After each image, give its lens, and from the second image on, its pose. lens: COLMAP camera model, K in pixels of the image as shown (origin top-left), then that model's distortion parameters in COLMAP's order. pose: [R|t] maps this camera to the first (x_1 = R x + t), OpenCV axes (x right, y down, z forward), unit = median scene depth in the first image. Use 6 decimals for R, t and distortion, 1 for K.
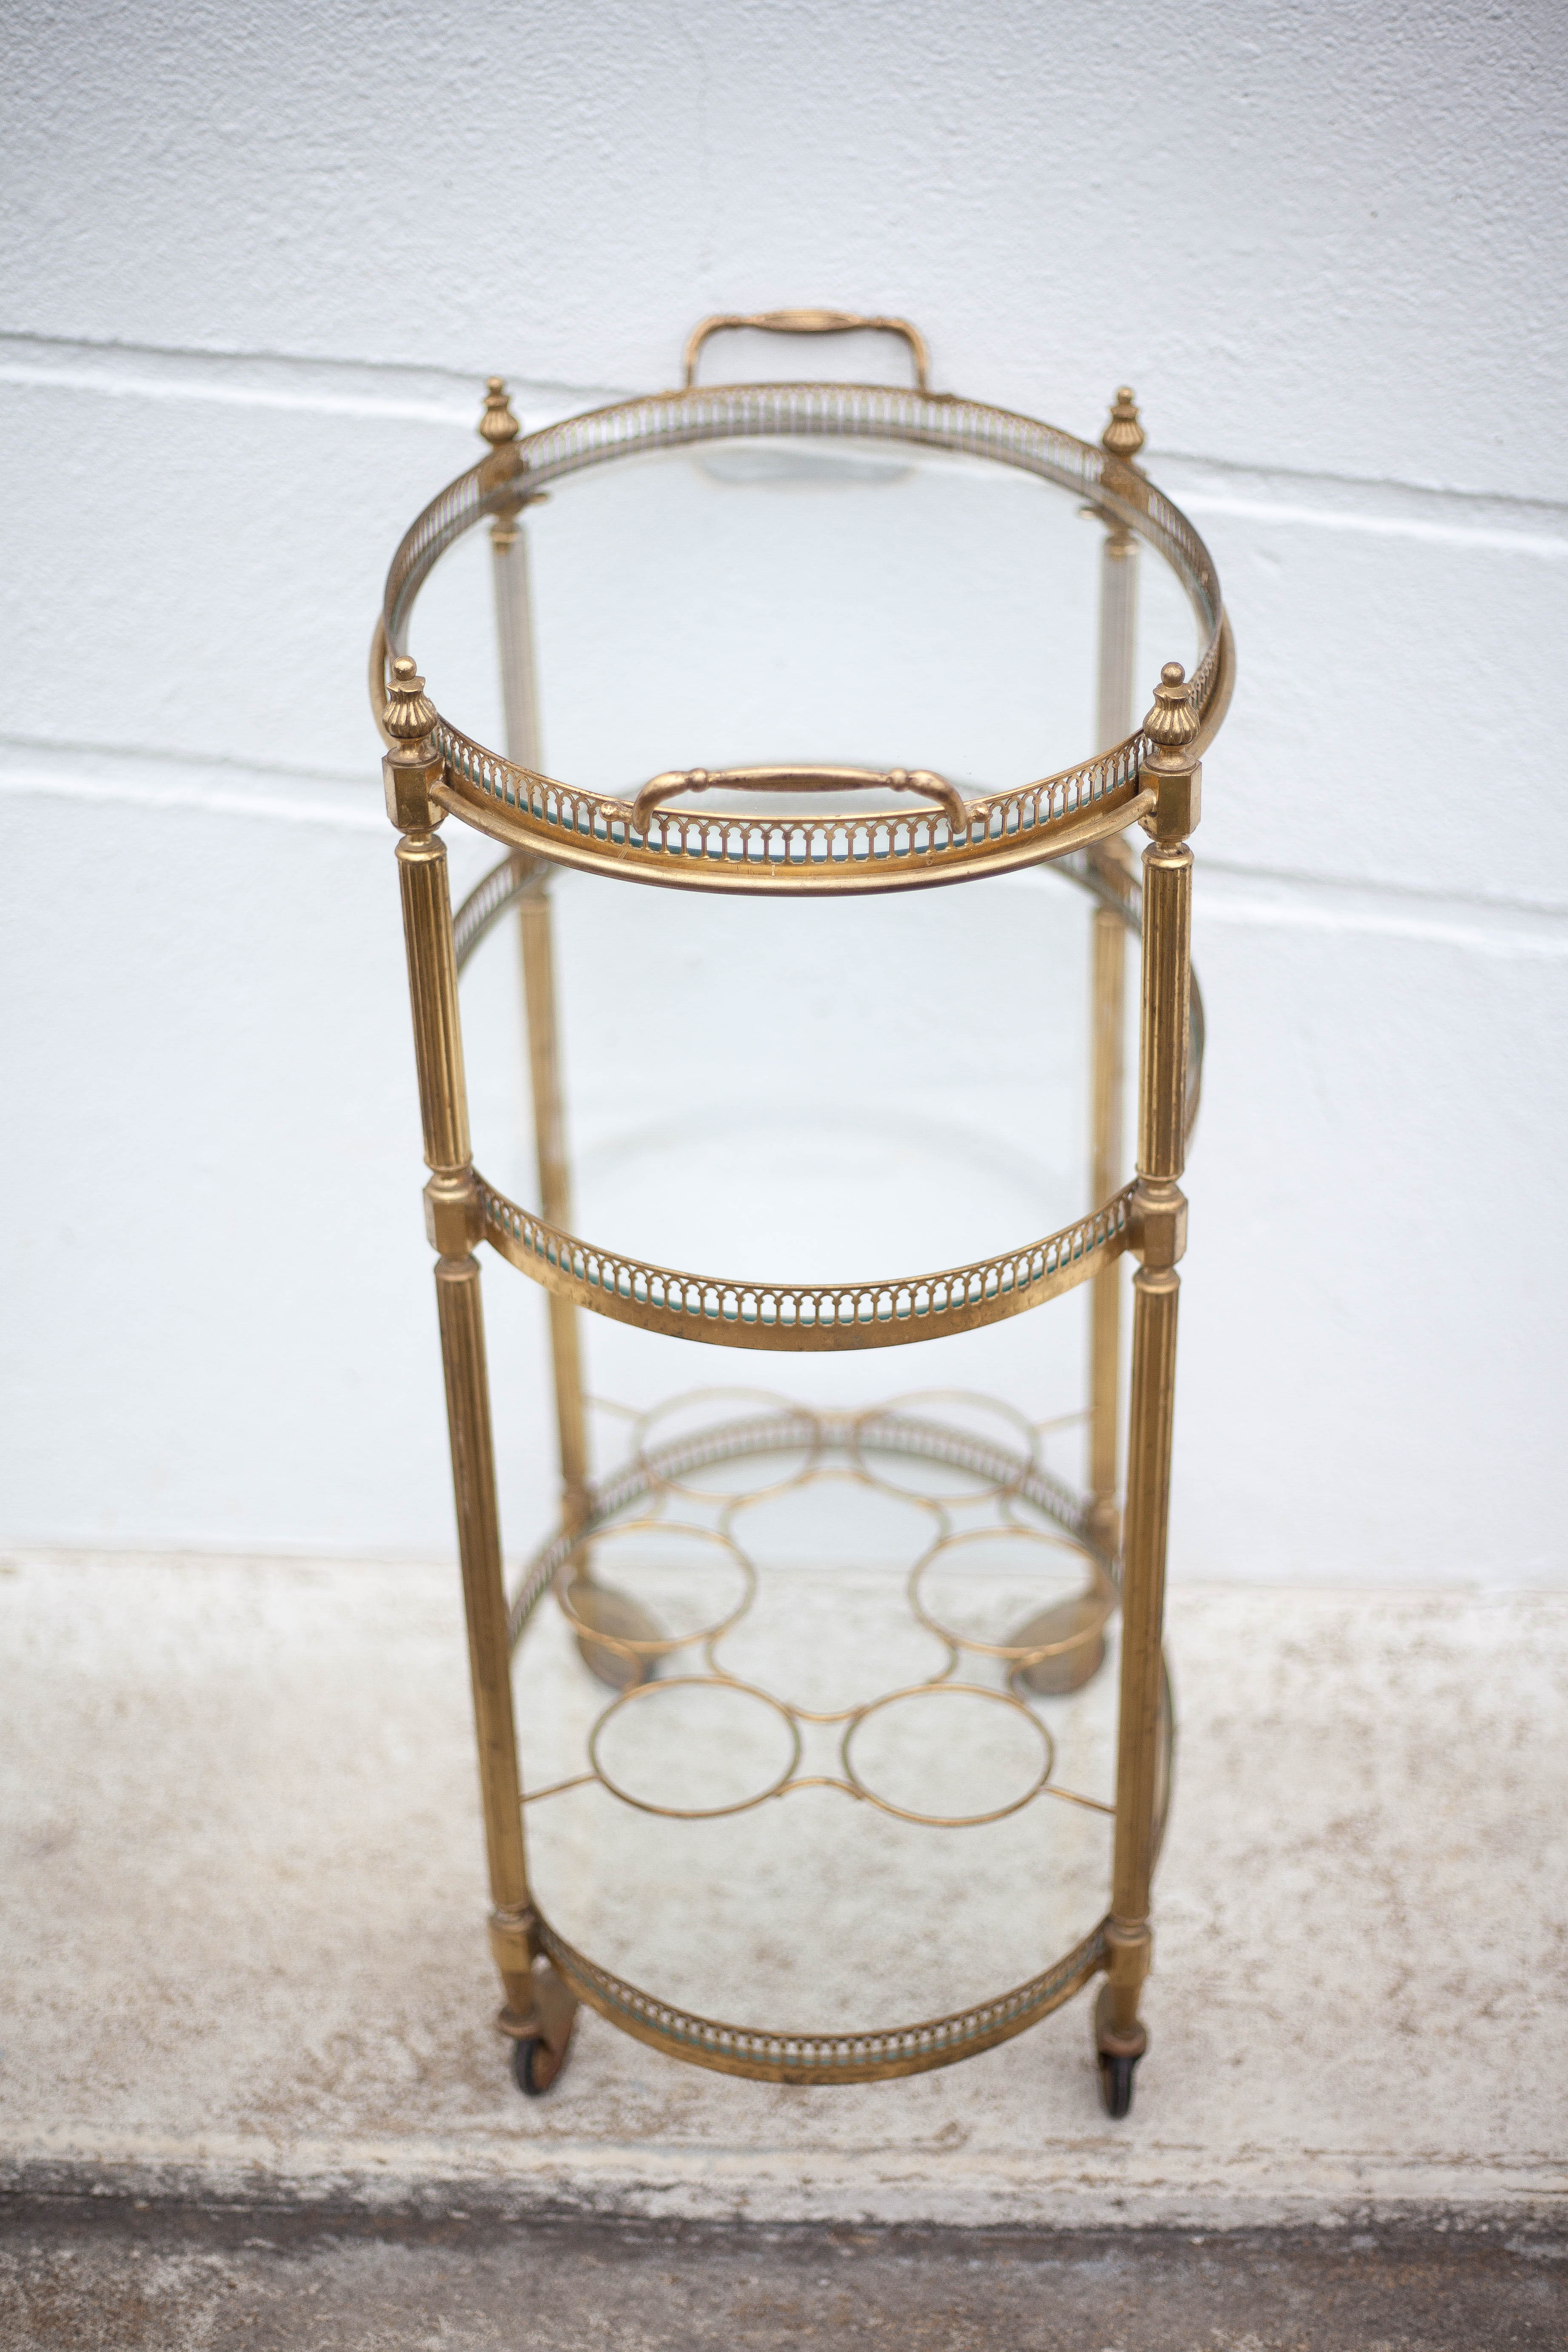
lens RADIAL K [[3535.6, 0, 780.2], [0, 3535.6, 1167.9], [0, 0, 1]] dist [-0.106706, -0.114563]
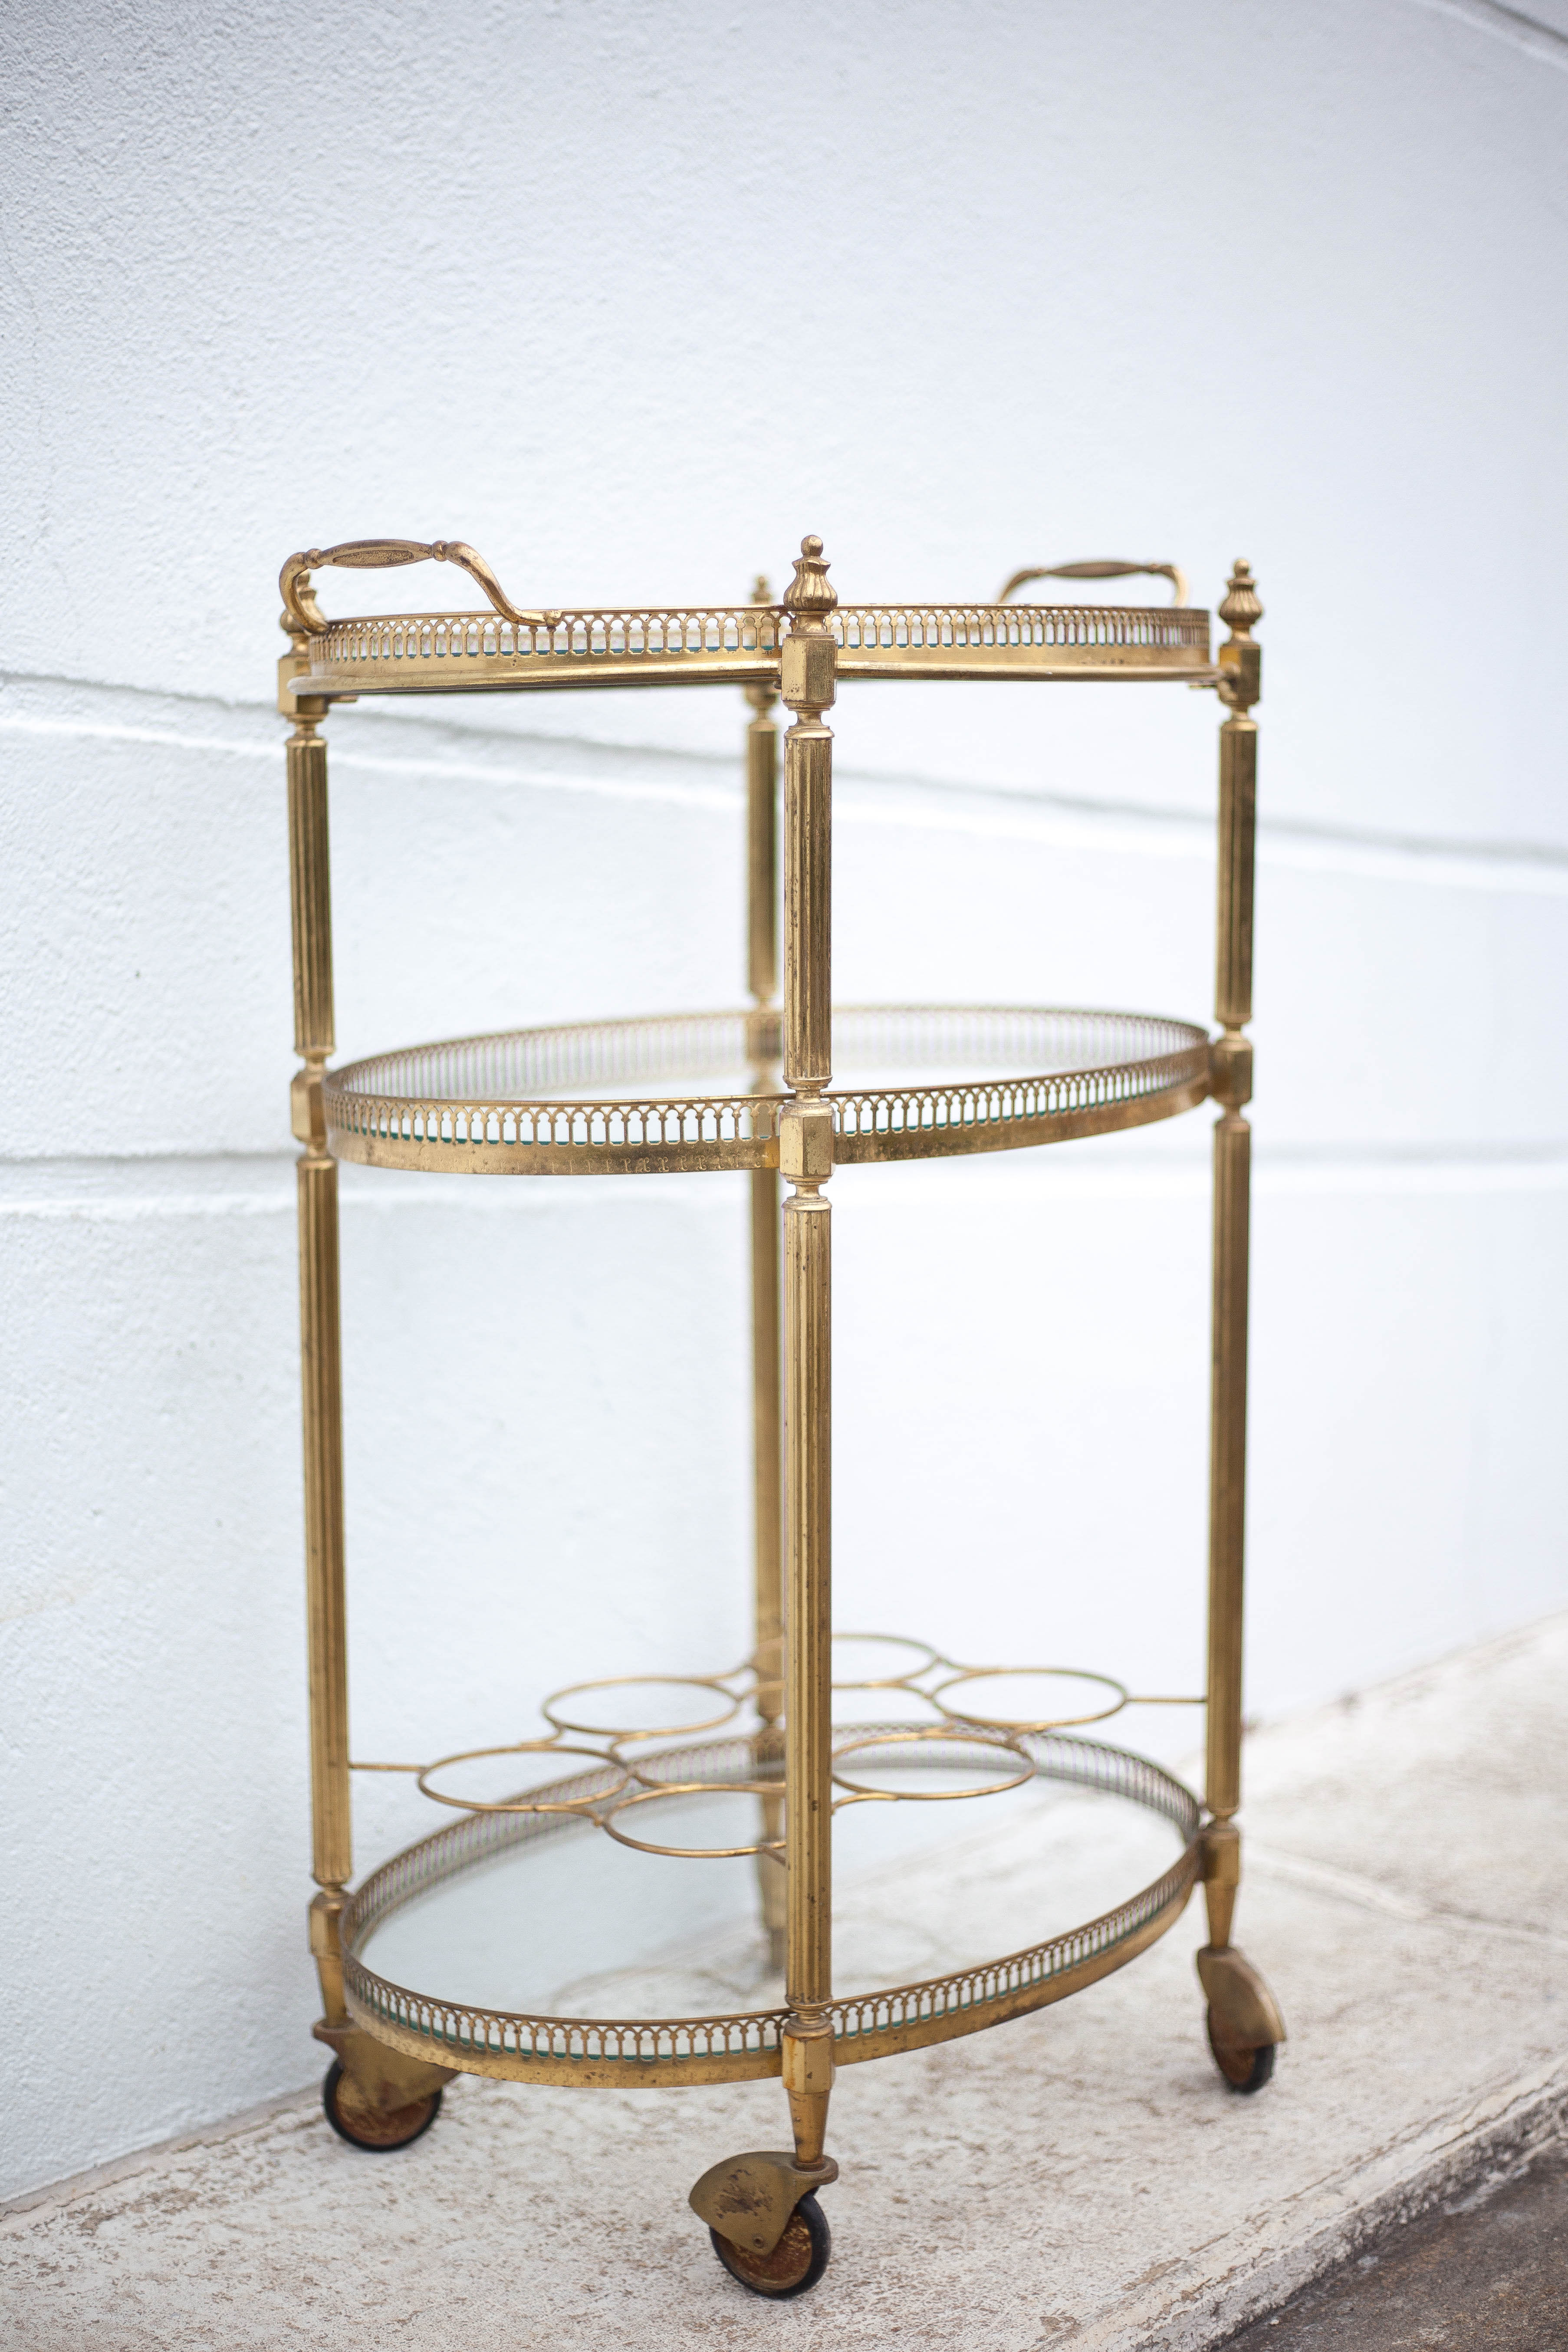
lens RADIAL K [[3605.4, 0, 784.0], [0, 3605.4, 1176.0], [0, 0, 1]] dist [-0.116277, -0.076734]
pose [[0.626834, -0.114210, 0.770736, -0.659252], [0.420240, 0.882540, -0.211001, 0.182319], [-0.656107, 0.456157, 0.601202, 0.376458]]
